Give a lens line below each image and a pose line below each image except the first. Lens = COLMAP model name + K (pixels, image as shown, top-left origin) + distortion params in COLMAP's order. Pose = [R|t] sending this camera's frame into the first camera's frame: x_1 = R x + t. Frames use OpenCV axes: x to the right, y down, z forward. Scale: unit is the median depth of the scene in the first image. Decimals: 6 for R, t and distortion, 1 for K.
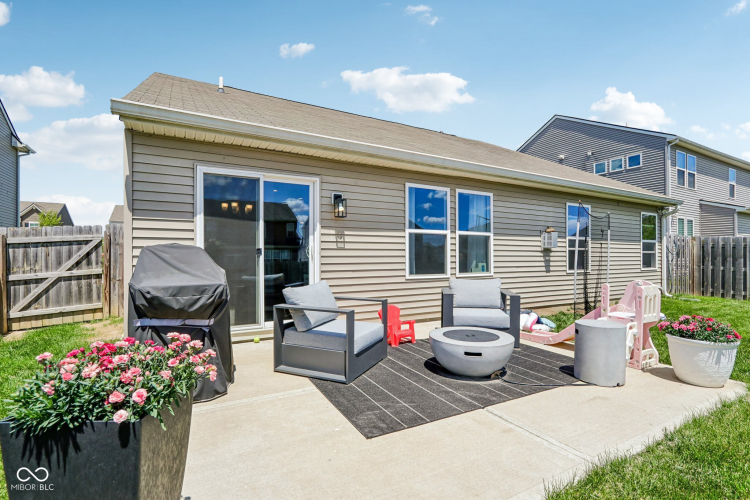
lens RADIAL K [[344.0, 0, 376.2], [0, 344.0, 253.2], [0, 0, 1]] dist [0.000868, 0.000016]
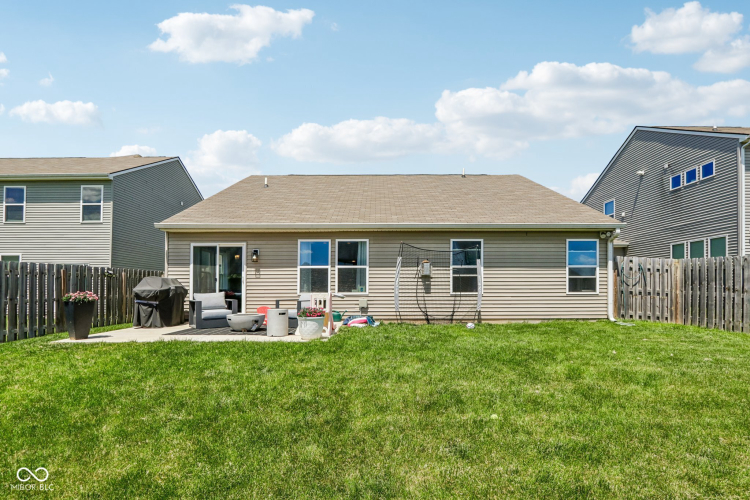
lens RADIAL K [[344.0, 0, 381.3], [0, 344.0, 287.8], [0, 0, 1]] dist [0.000868, 0.000016]
pose [[0.882850, -0.009400, -0.469562, 1.161752], [0.007944, 0.999956, -0.005082, 0.046905], [0.469589, 0.000756, 0.882885, -0.304424]]
